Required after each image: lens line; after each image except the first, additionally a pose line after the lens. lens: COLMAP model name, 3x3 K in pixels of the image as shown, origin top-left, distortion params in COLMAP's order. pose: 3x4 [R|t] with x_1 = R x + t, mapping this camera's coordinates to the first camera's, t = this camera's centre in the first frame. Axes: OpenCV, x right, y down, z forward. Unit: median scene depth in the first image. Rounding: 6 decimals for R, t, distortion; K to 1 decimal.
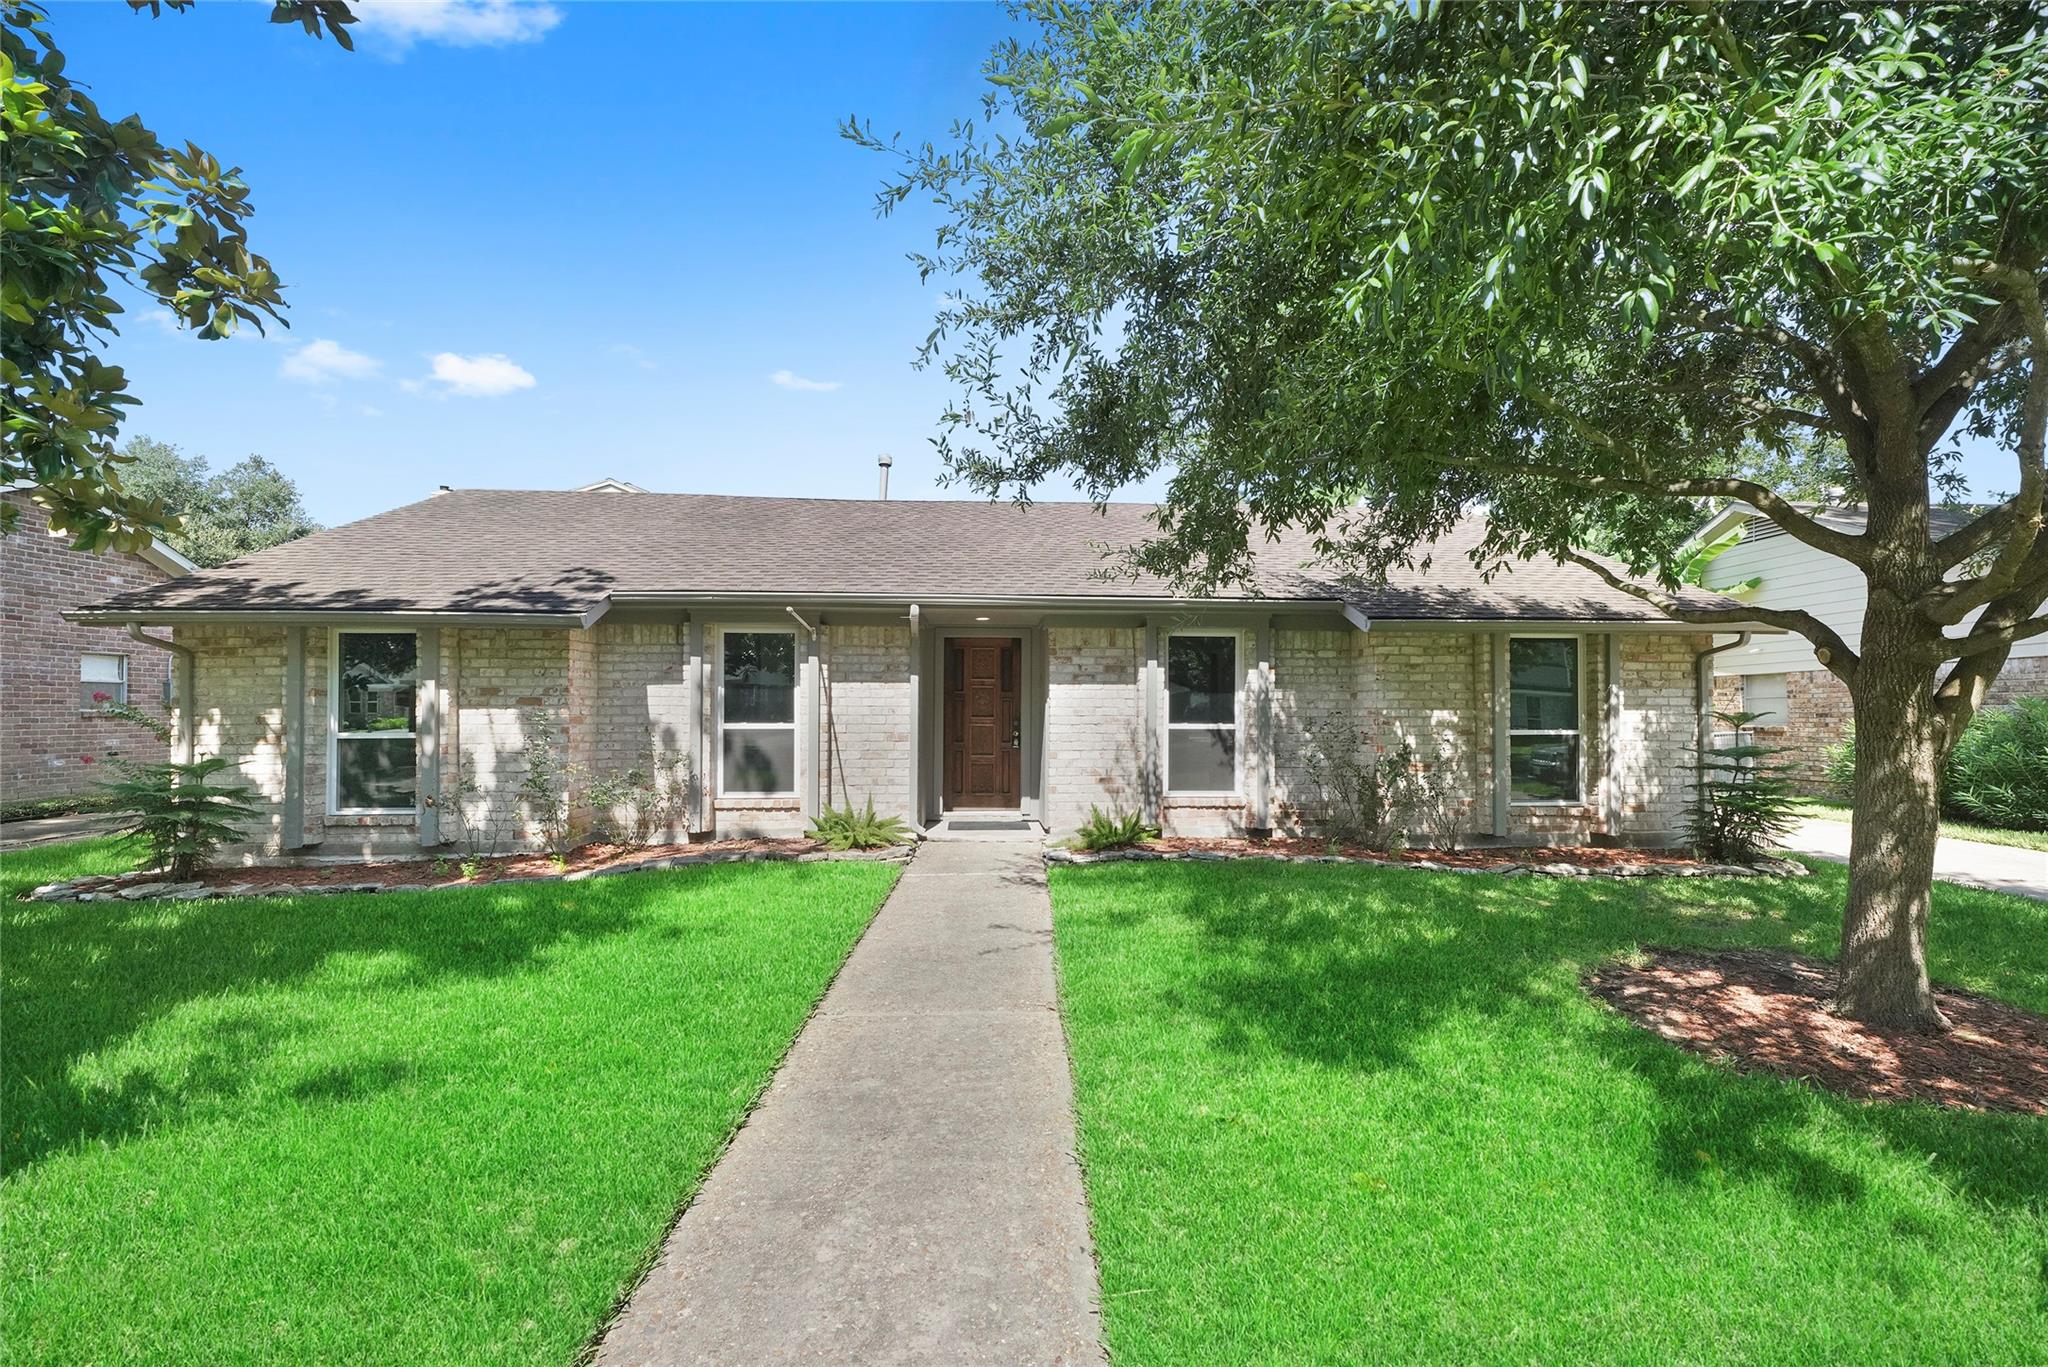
lens RADIAL K [[925.4, 0, 1018.2], [0, 925.4, 669.5], [0, 0, 1]] dist [0.005113, 0.000250]
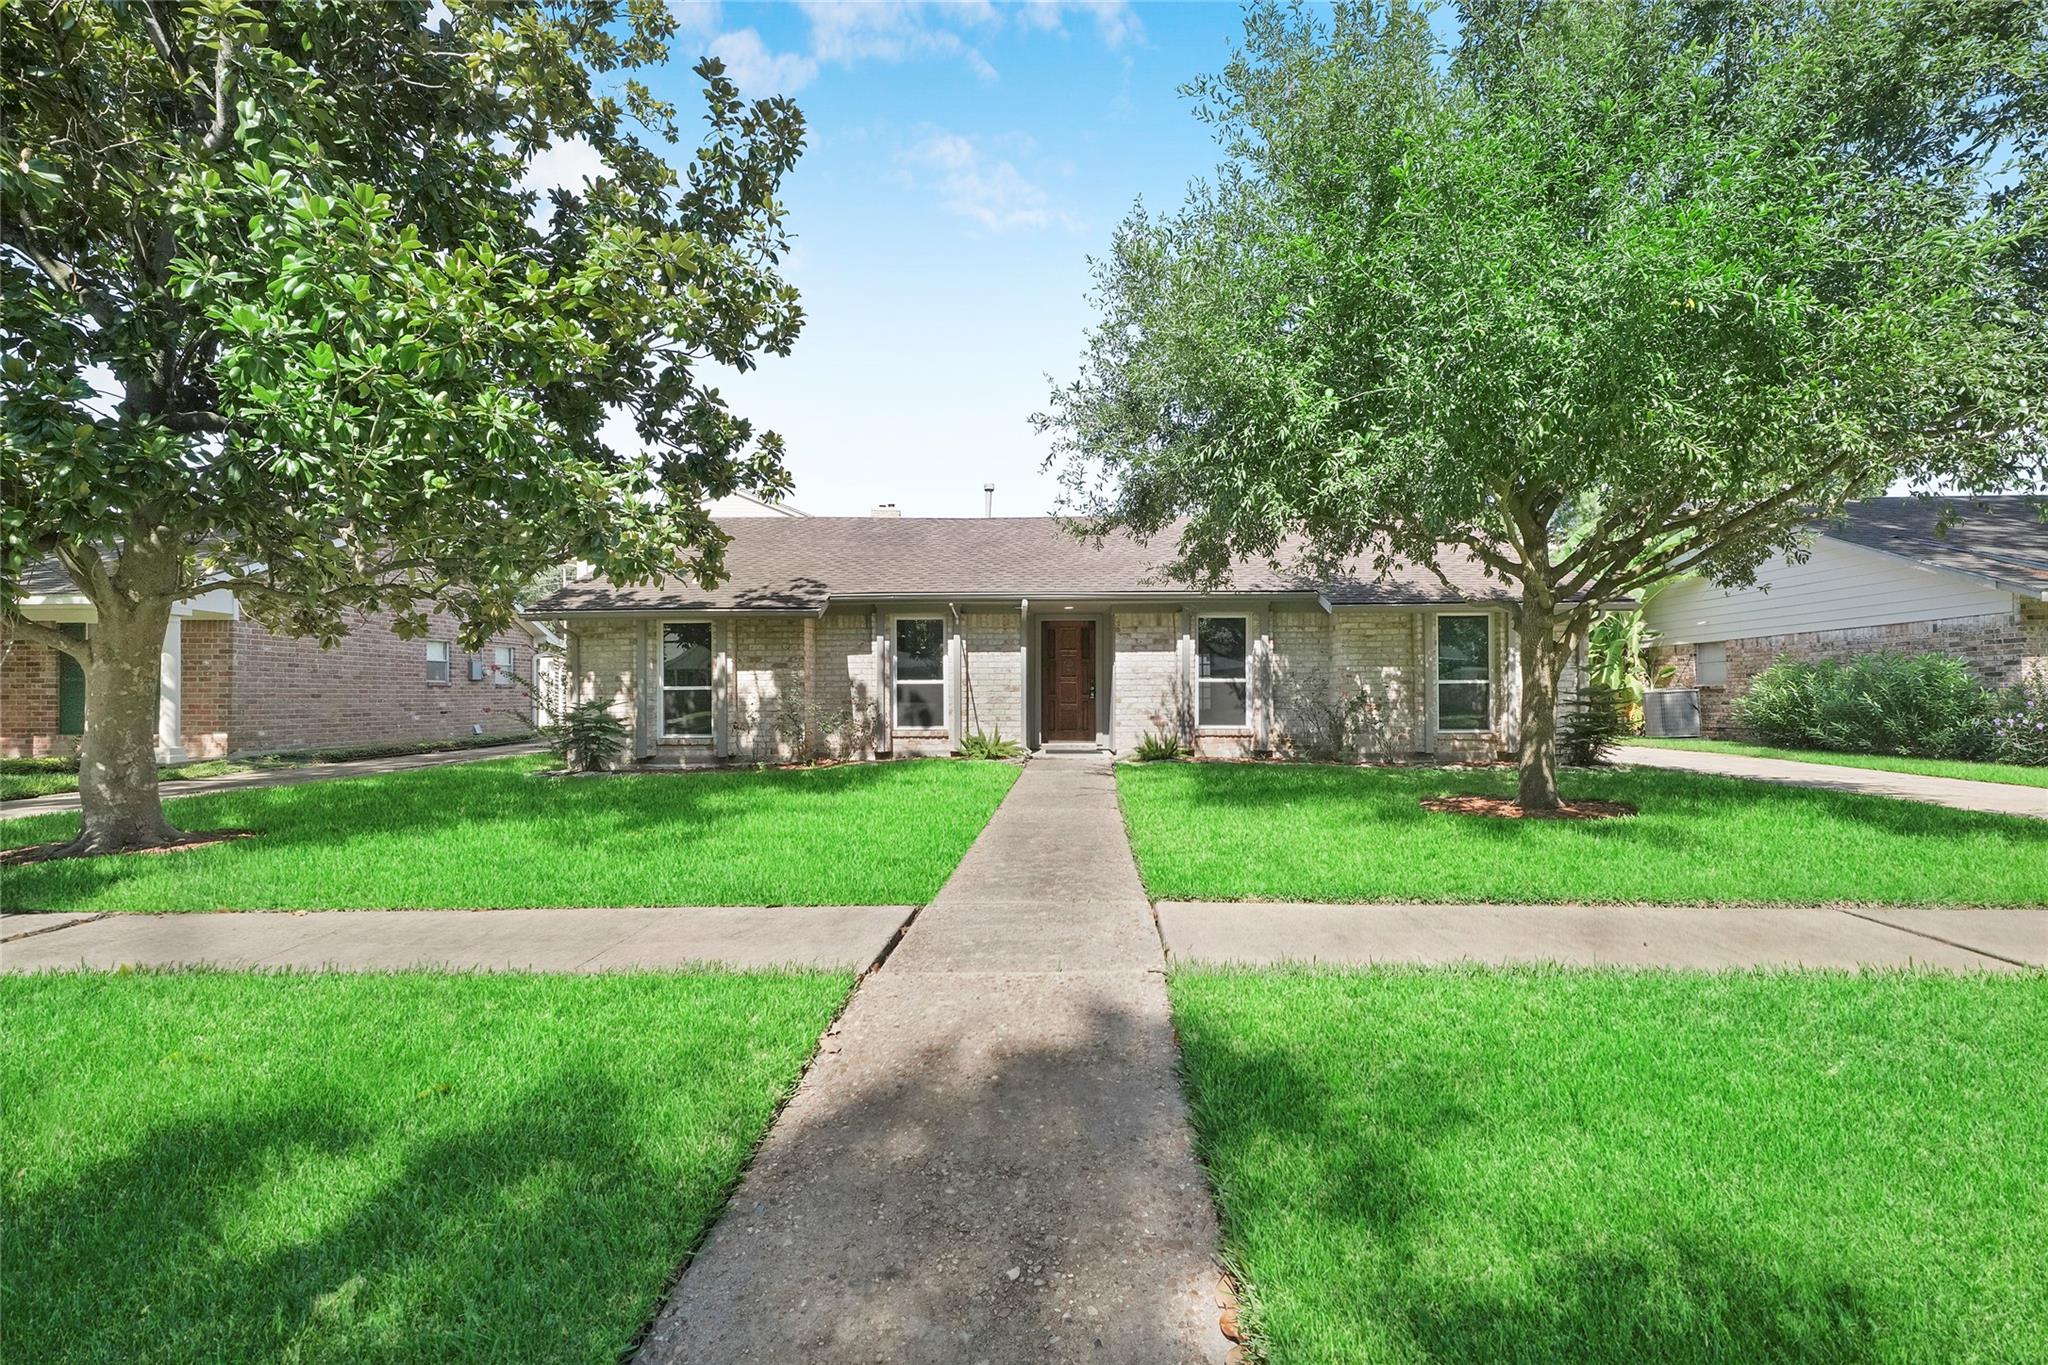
lens RADIAL K [[925.4, 0, 1018.2], [0, 925.4, 668.5], [0, 0, 1]] dist [0.005113, 0.000250]
pose [[0.997200, -0.009704, -0.074155, -0.011468], [0.010988, 0.999796, 0.016928, 0.015854], [0.073976, -0.017696, 0.997103, -0.480556]]
